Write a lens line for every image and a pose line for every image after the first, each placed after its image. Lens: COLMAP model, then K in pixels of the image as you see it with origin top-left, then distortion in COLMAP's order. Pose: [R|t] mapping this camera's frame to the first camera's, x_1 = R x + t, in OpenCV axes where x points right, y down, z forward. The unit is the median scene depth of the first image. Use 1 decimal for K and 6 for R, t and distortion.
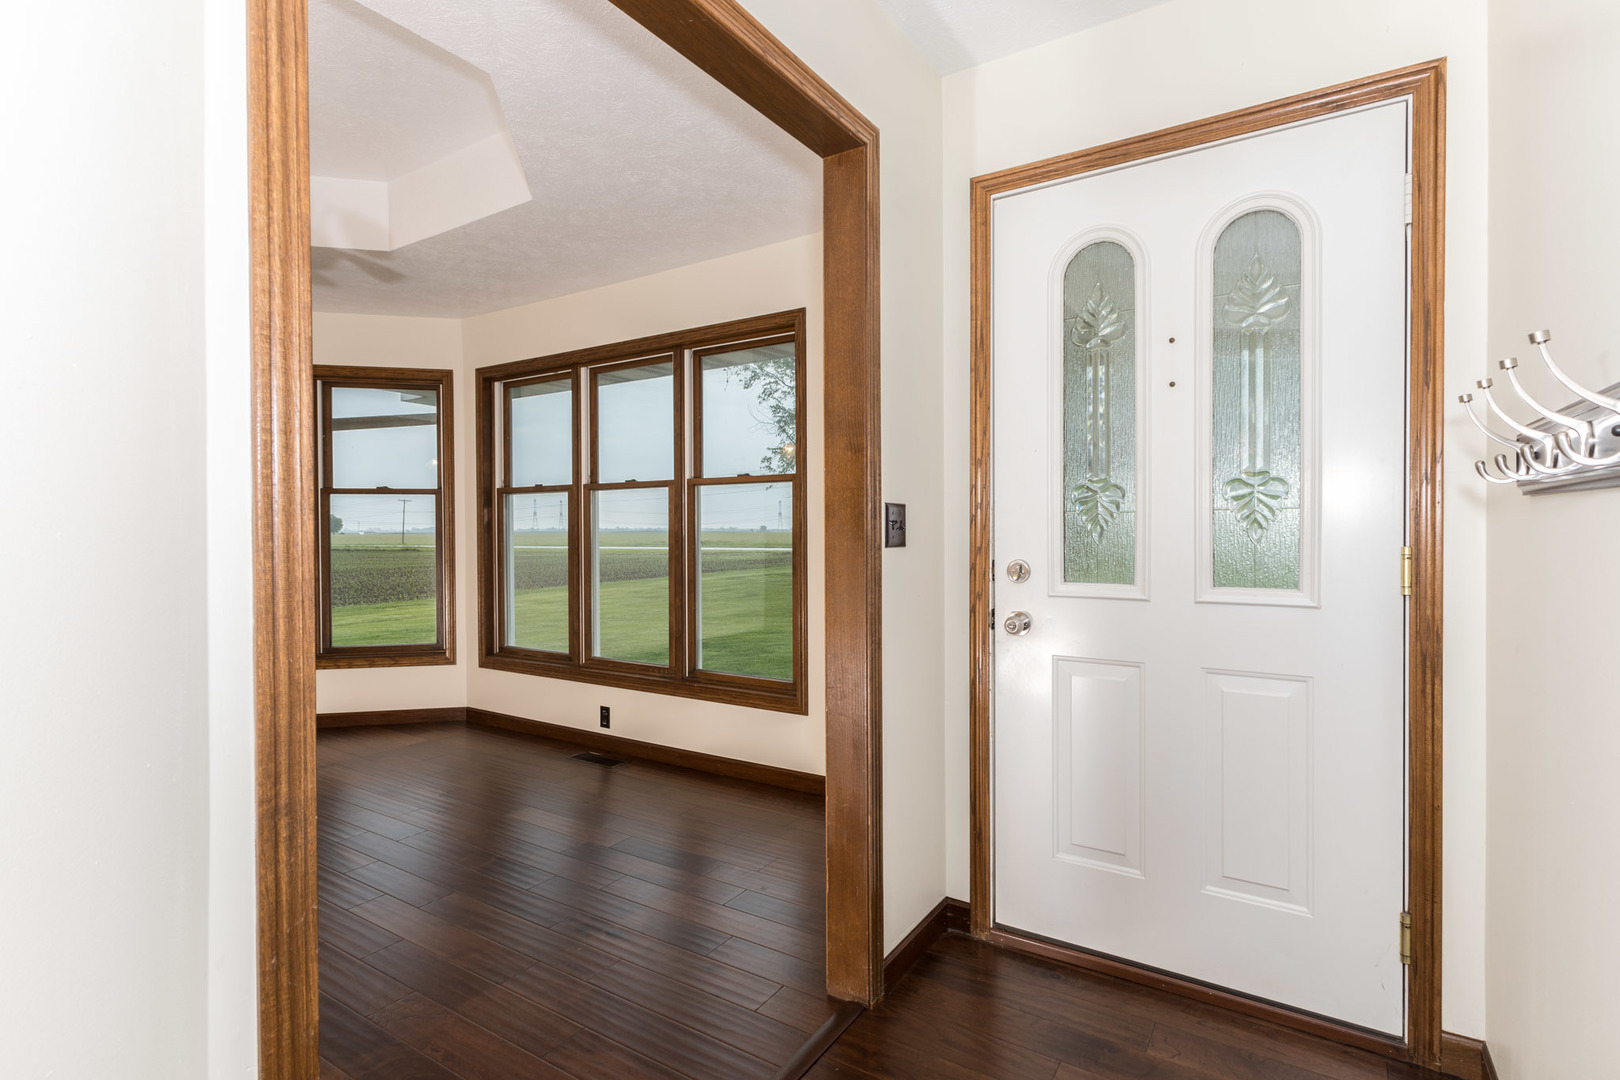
lens RADIAL K [[773.7, 0, 813.4], [0, 773.7, 535.1], [0, 0, 1]] dist [0.002368, 0.000083]
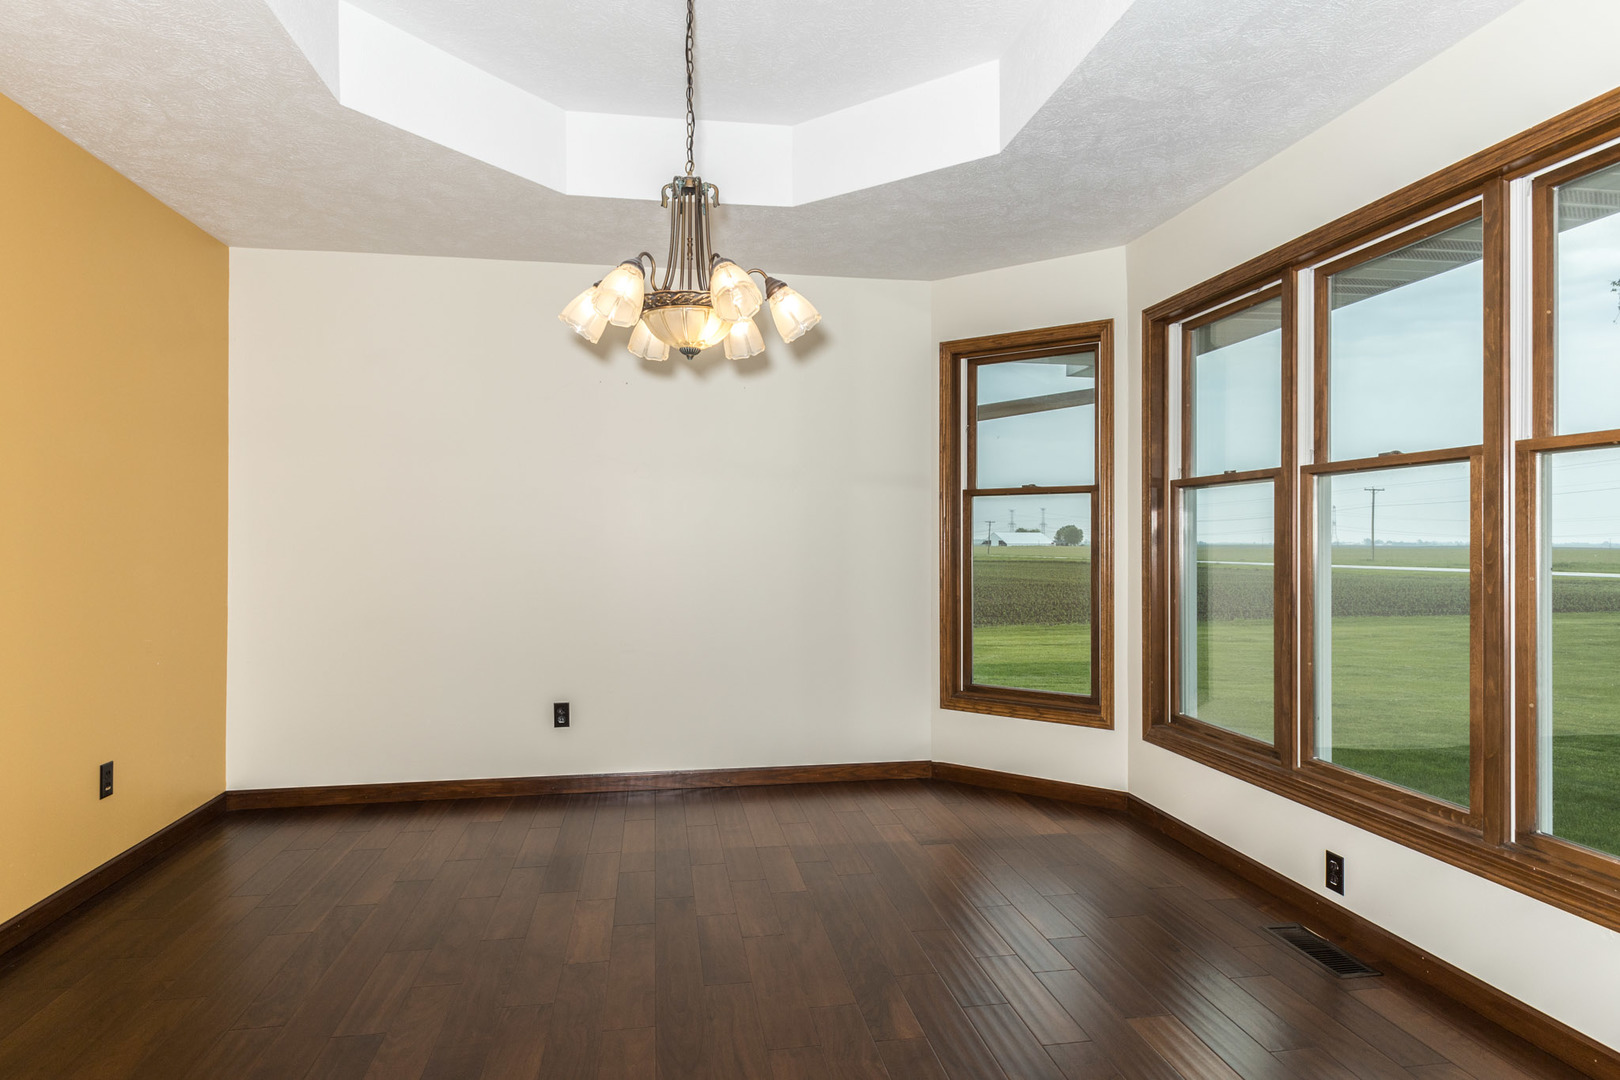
lens RADIAL K [[885.4, 0, 811.6], [0, 885.4, 536.7], [0, 0, 1]] dist [0.005057, -0.012523]
pose [[0.658698, 0.003922, -0.752397, -0.031036], [-0.013878, 0.999880, -0.006937, -0.001440], [0.752279, 0.015011, 0.658674, 0.253830]]
